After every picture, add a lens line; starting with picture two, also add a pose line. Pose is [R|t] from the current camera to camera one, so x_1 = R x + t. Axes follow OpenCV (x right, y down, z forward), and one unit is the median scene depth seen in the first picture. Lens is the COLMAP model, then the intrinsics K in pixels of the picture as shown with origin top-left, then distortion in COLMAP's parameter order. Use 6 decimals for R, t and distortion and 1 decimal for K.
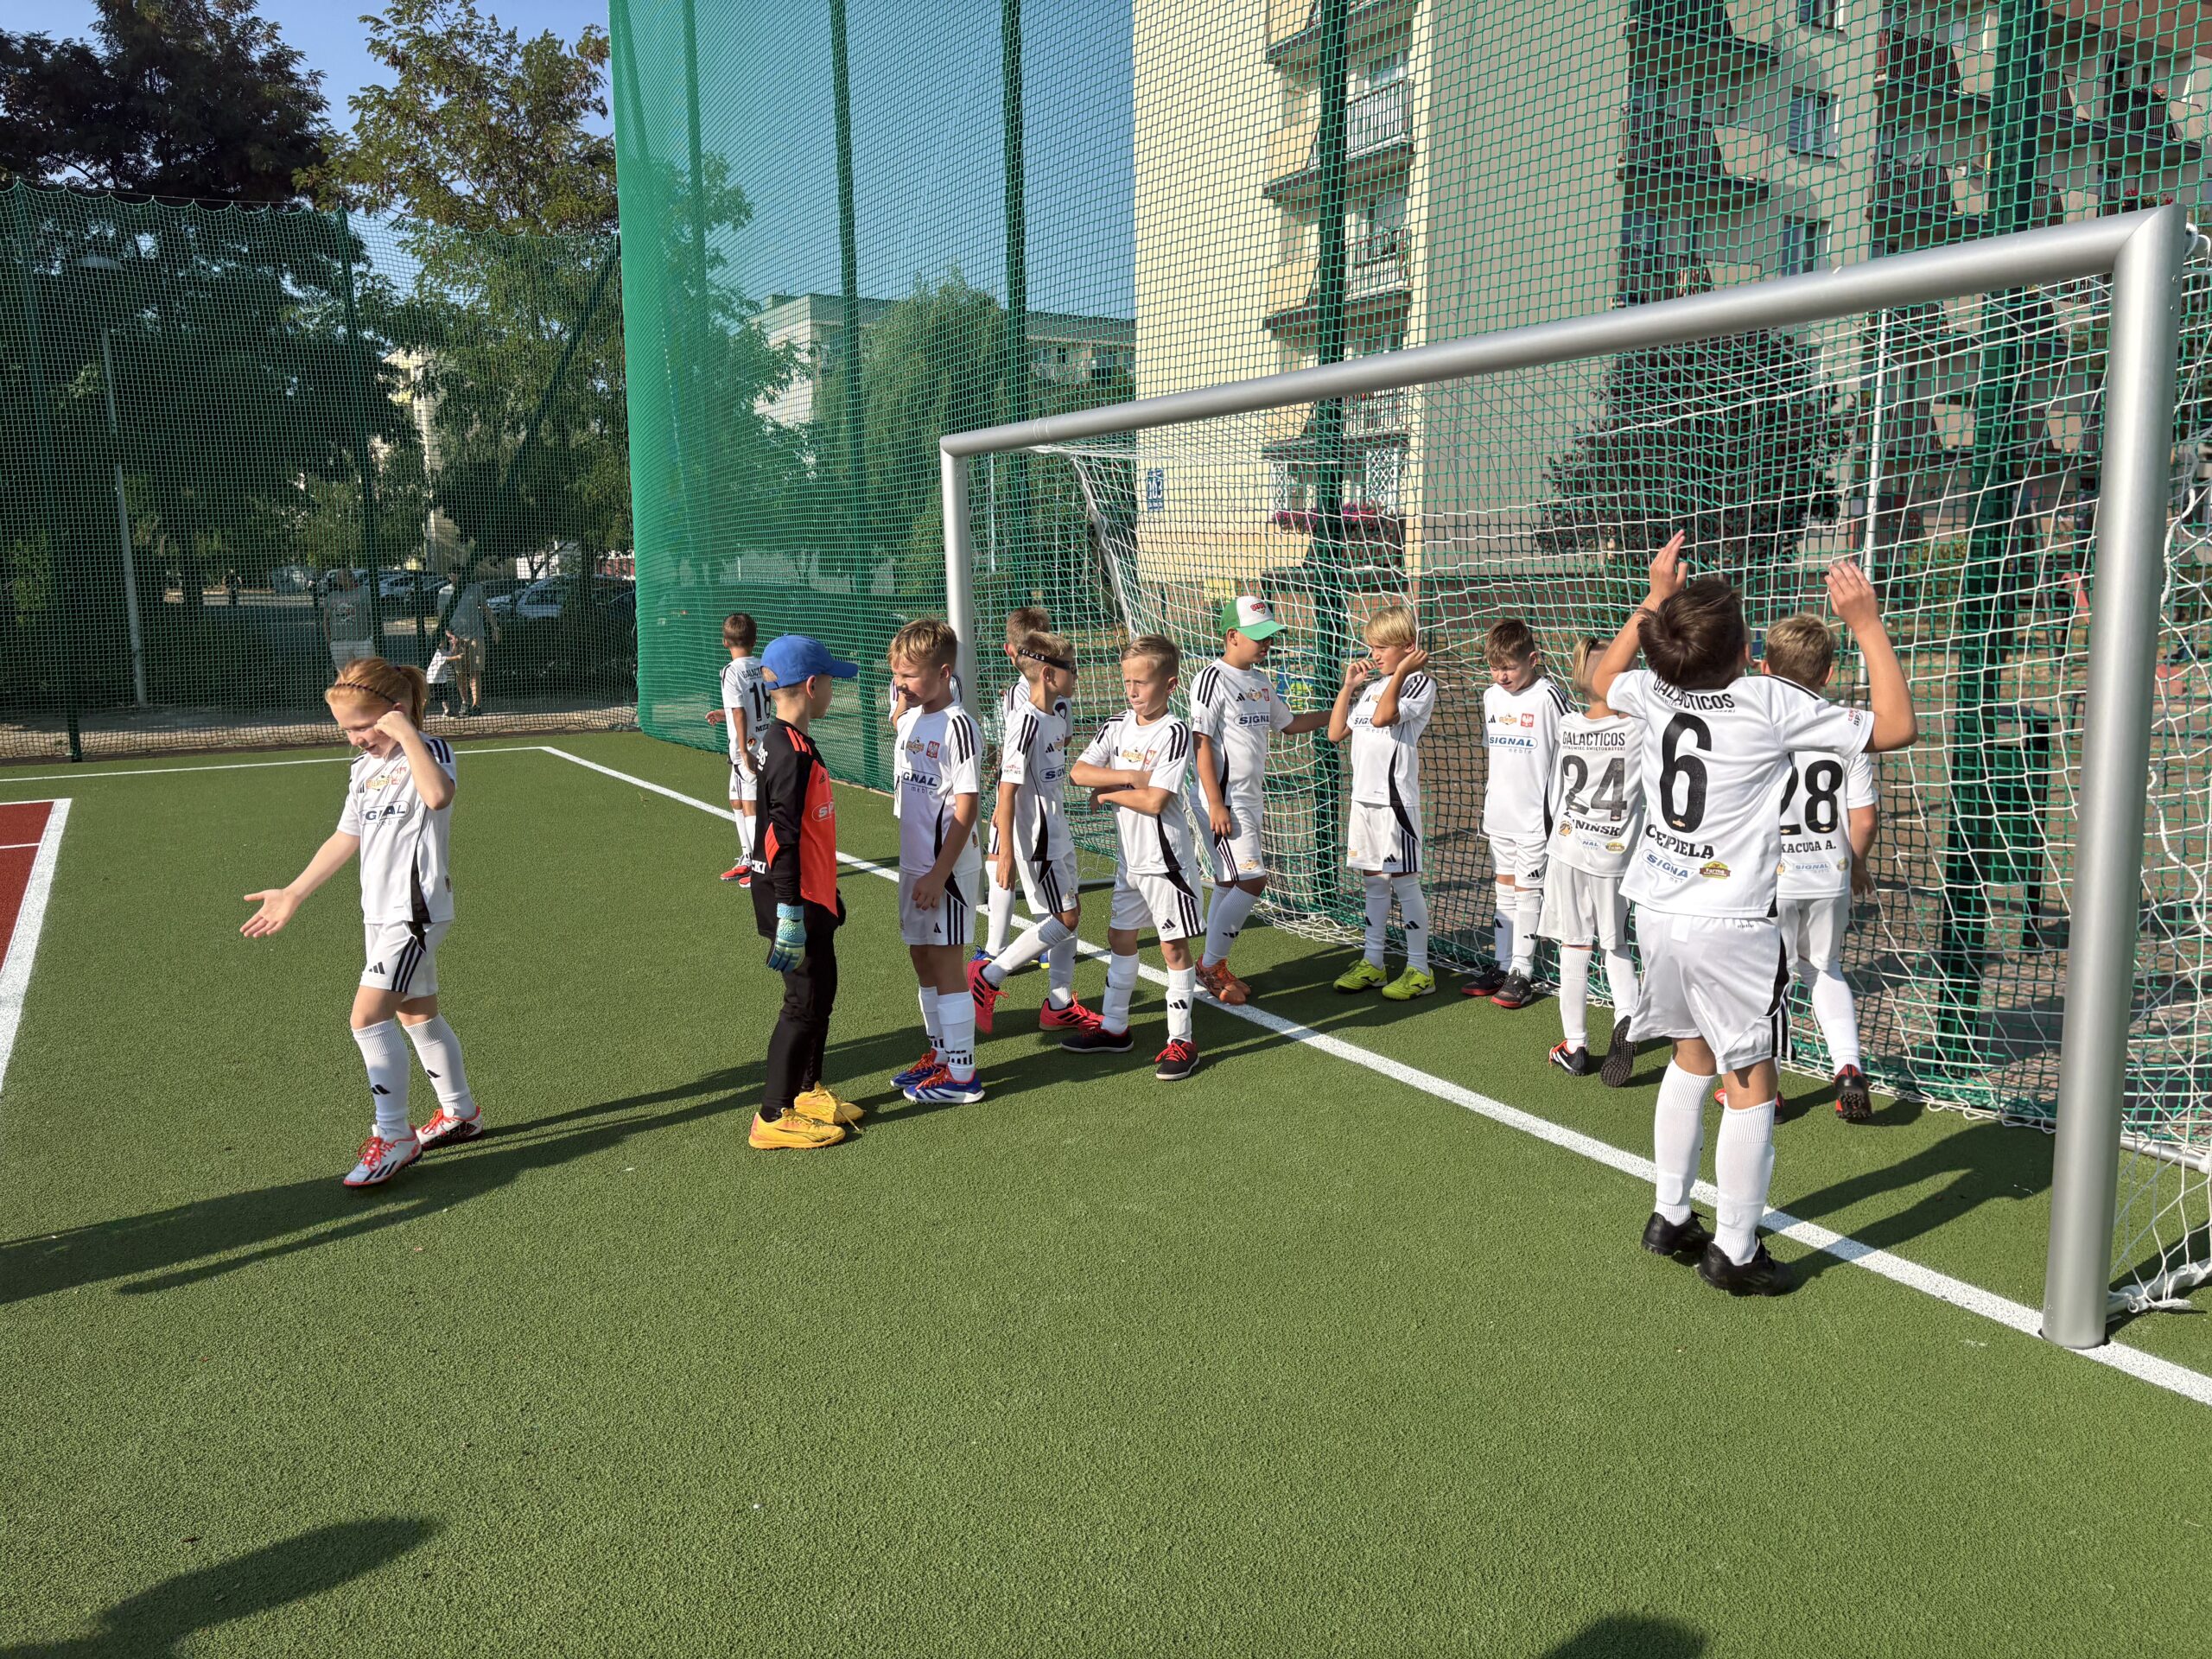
lens RADIAL K [[1671.3, 0, 1093.8], [0, 1671.3, 825.1], [0, 0, 1]] dist [0.053376, -0.053944]
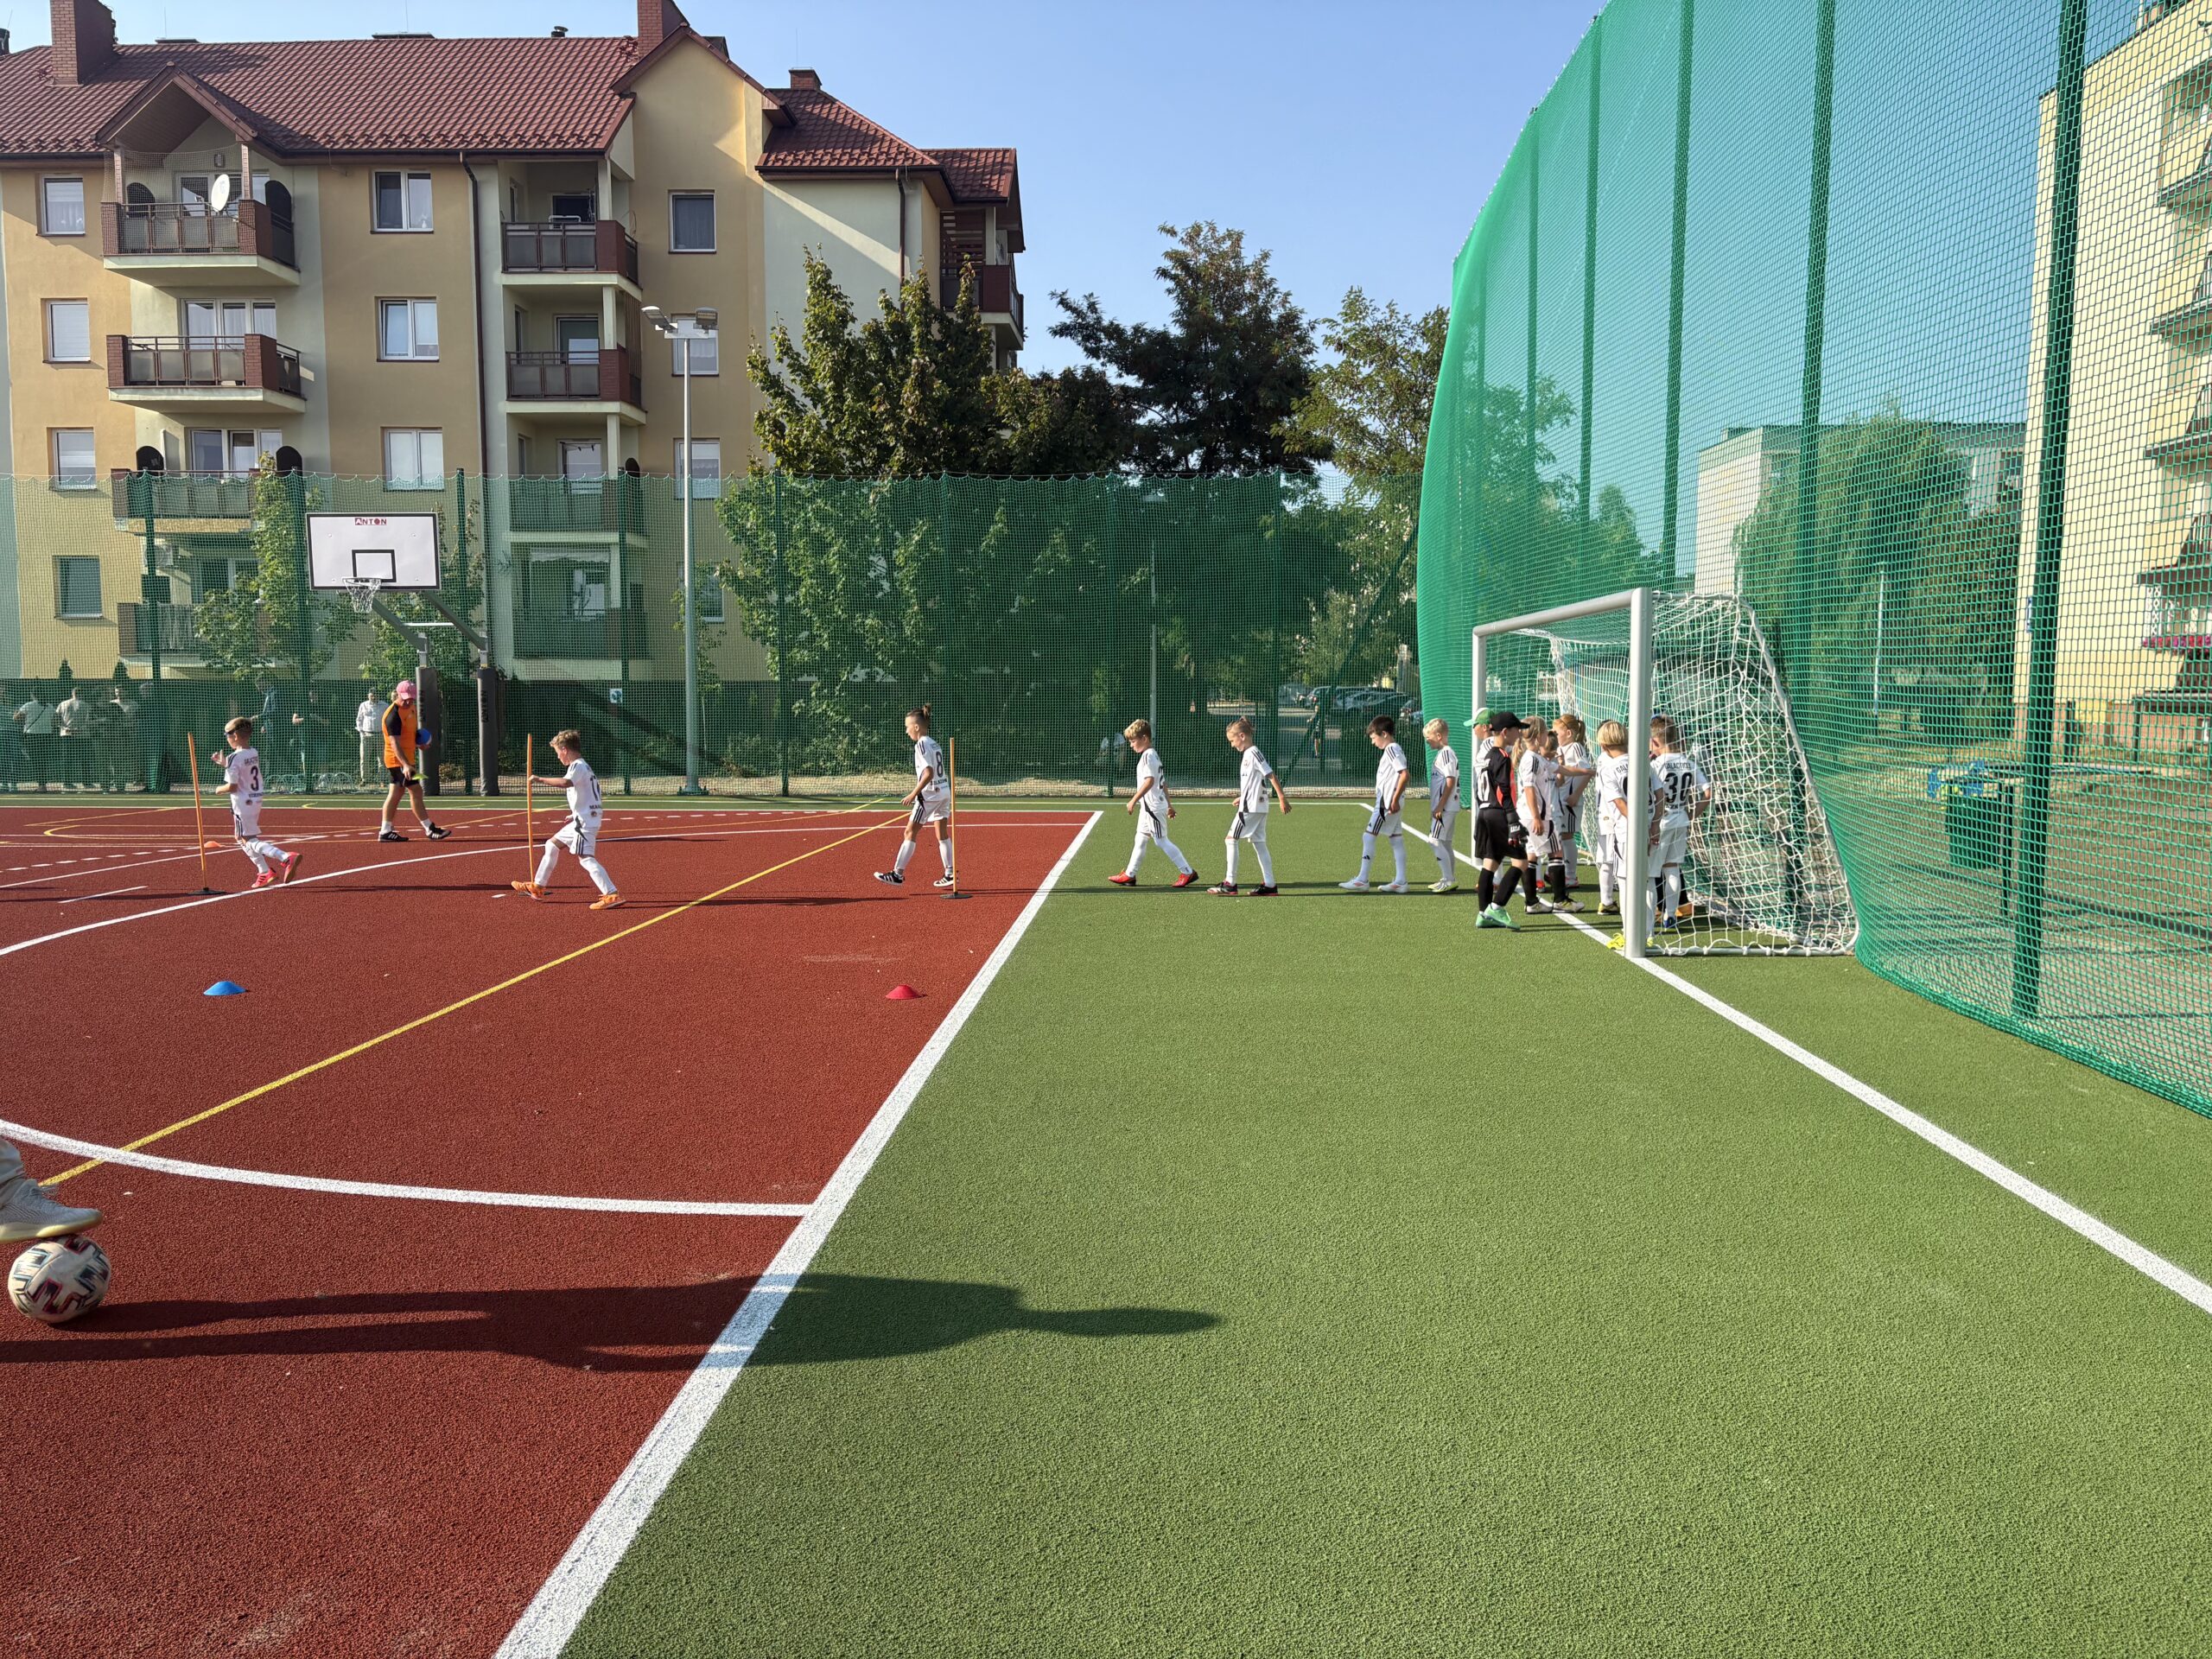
lens RADIAL K [[1671.3, 0, 1122.5], [0, 1671.3, 829.6], [0, 0, 1]] dist [0.053376, -0.053944]
pose [[0.853466, 0.052244, -0.518522, 0.132031], [-0.086652, 0.995339, -0.042339, 0.028916], [0.513893, 0.081066, 0.854015, -0.199969]]
